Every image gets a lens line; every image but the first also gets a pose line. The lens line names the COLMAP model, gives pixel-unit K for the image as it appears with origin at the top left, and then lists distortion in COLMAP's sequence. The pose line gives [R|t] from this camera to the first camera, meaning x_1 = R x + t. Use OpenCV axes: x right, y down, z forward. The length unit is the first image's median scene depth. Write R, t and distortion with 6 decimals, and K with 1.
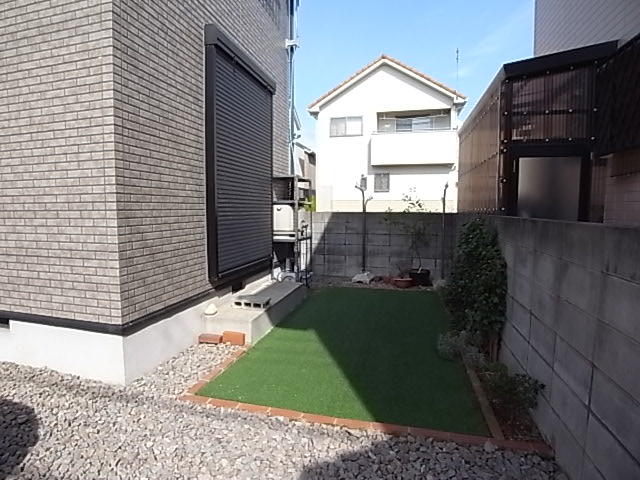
lens RADIAL K [[358.2, 0, 306.7], [0, 358.2, 241.3], [0, 0, 1]] dist [-0.078477, 0.029066]
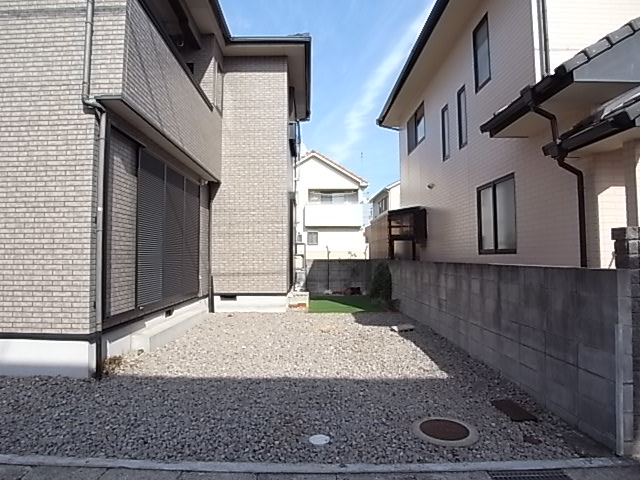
lens RADIAL K [[358.2, 0, 306.7], [0, 358.2, 241.3], [0, 0, 1]] dist [-0.078477, 0.029066]
pose [[0.966152, 0.008998, 0.257815, -0.187616], [0.025507, 0.991162, -0.130178, 0.030593], [-0.256708, 0.132348, 0.957385, -0.361435]]
